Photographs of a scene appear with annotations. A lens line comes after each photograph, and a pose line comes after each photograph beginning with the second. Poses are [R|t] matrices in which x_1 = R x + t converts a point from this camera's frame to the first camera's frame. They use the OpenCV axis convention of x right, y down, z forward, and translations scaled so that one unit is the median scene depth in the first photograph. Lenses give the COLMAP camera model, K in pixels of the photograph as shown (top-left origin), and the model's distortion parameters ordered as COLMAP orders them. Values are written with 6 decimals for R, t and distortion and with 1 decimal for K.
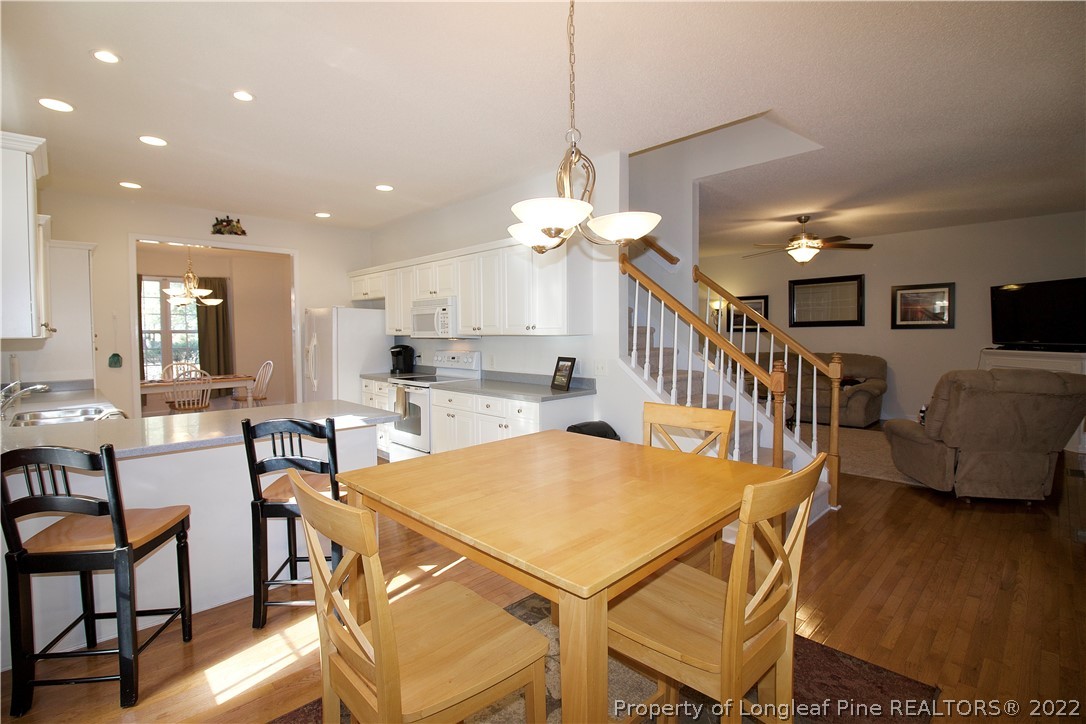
lens RADIAL K [[512.3, 0, 536.1], [0, 512.3, 357.0], [0, 0, 1]] dist [-0.021302, -0.003337]
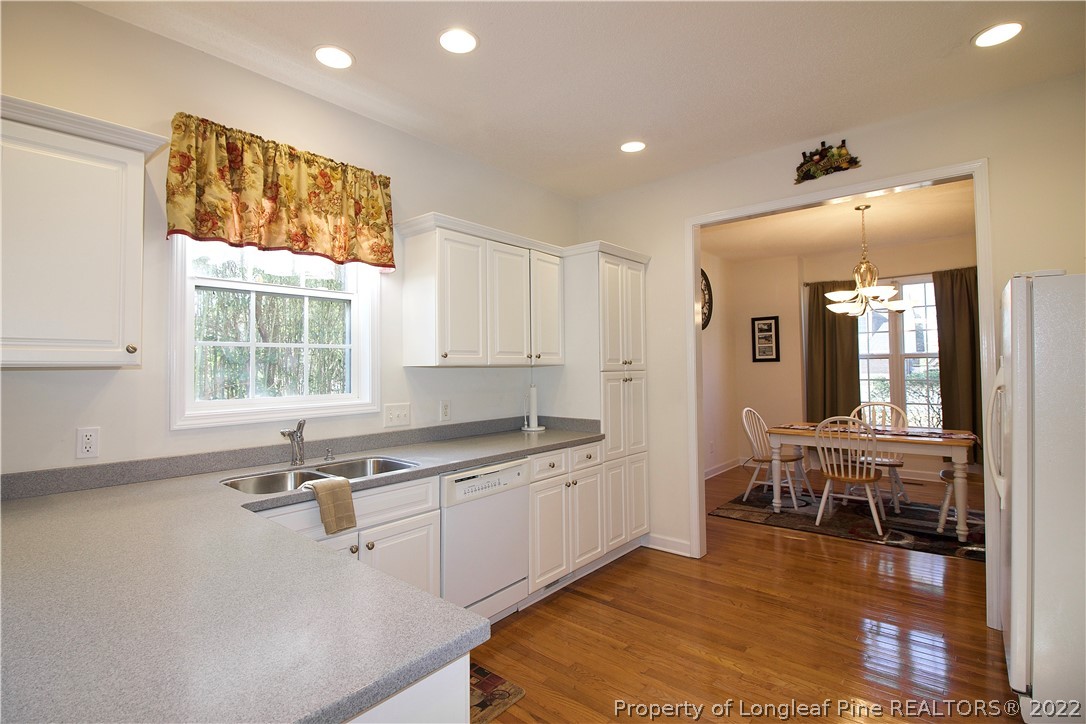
lens RADIAL K [[512.3, 0, 544.4], [0, 512.3, 360.7], [0, 0, 1]] dist [-0.021302, -0.003337]
pose [[0.080523, -0.005101, -0.996740, -0.092669], [-0.039014, 0.999204, -0.008266, -0.027879], [0.995989, 0.039553, 0.080260, 0.664154]]
